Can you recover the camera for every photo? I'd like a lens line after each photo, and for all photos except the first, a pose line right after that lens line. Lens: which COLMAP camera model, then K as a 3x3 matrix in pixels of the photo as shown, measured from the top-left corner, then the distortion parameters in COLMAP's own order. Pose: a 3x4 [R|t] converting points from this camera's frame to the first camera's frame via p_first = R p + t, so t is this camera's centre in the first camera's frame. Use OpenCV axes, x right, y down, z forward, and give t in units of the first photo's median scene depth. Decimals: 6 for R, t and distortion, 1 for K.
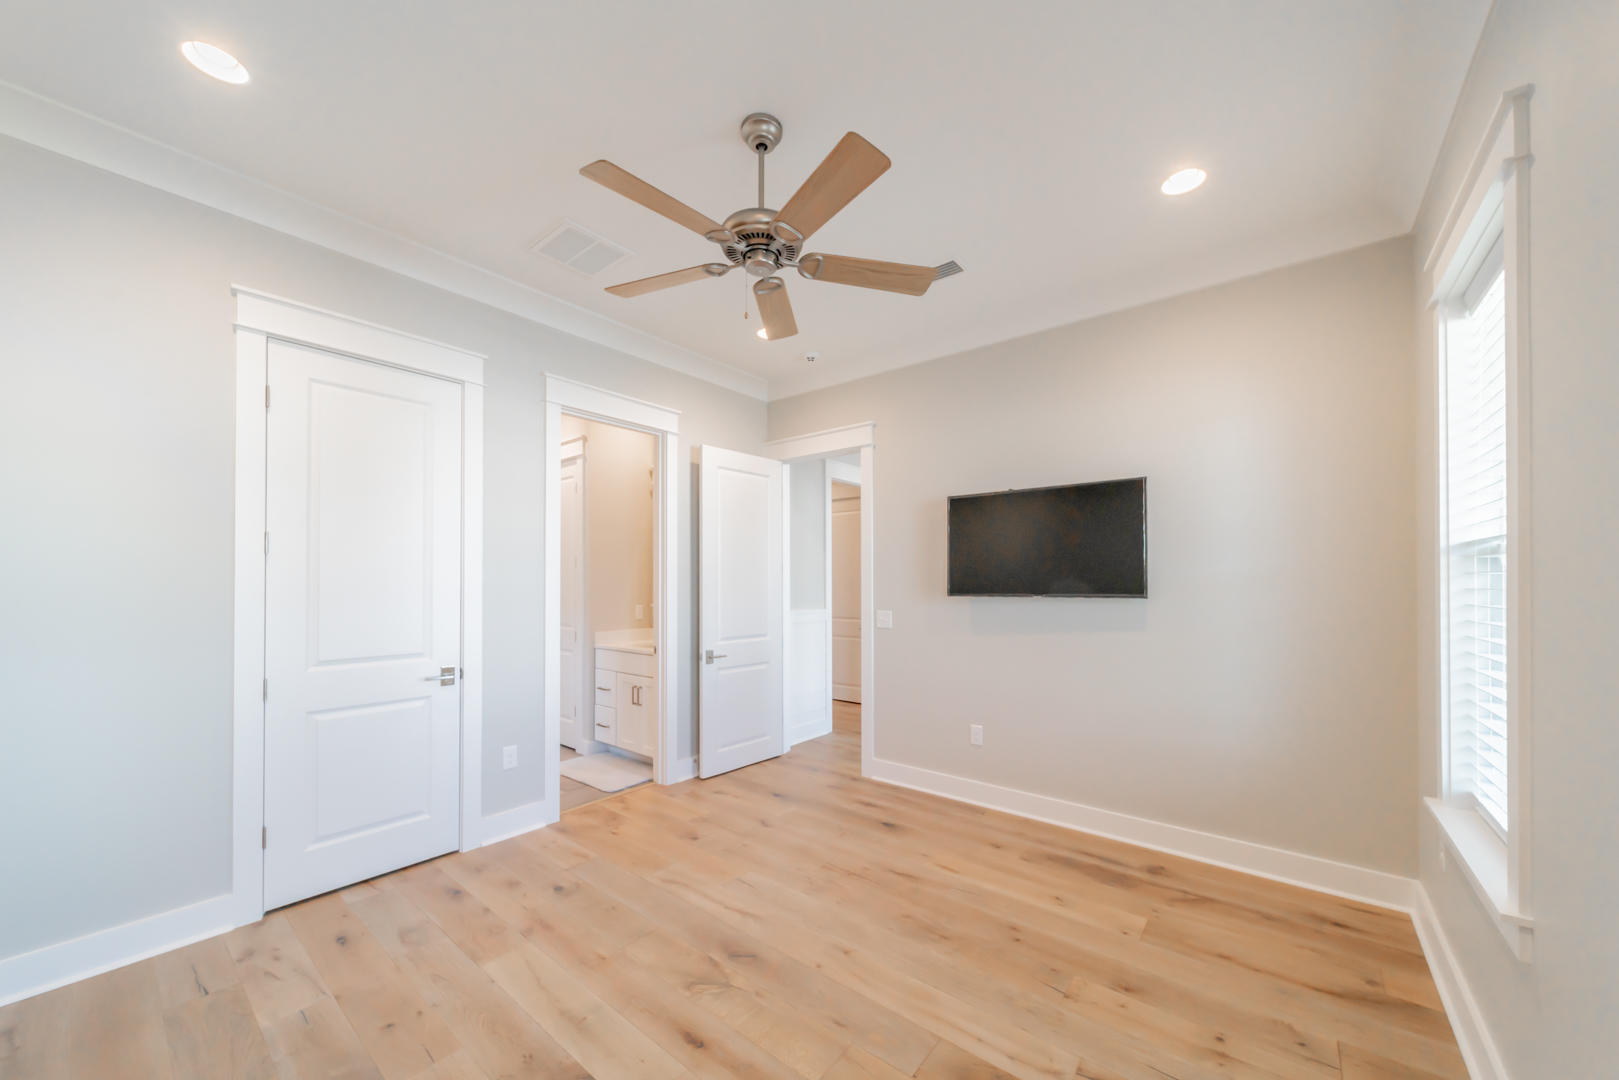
lens RADIAL K [[587.3, 0, 808.7], [0, 587.3, 569.8], [0, 0, 1]] dist [-0.000395, -0.000186]
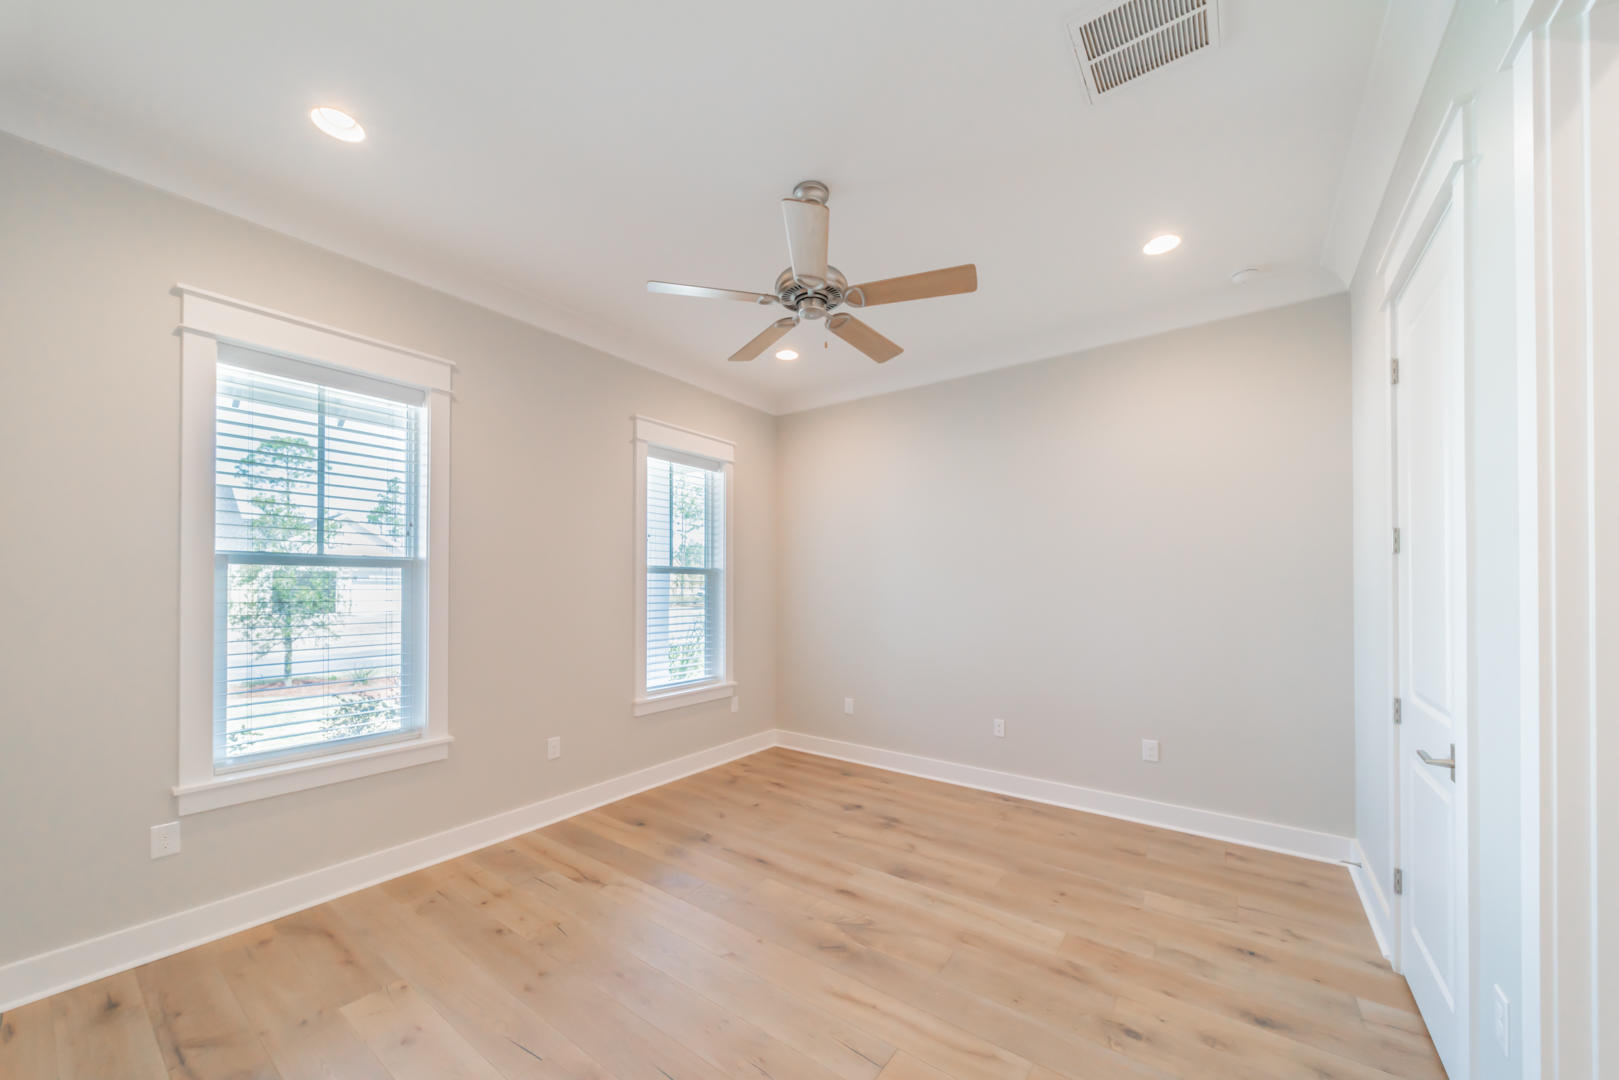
lens RADIAL K [[587.3, 0, 808.7], [0, 587.3, 569.8], [0, 0, 1]] dist [-0.000395, -0.000186]
pose [[-0.997985, -0.002841, -0.063392, -0.002387], [-0.000860, 0.999511, -0.031247, 0.026176], [0.063450, -0.031130, -0.997499, 2.035140]]
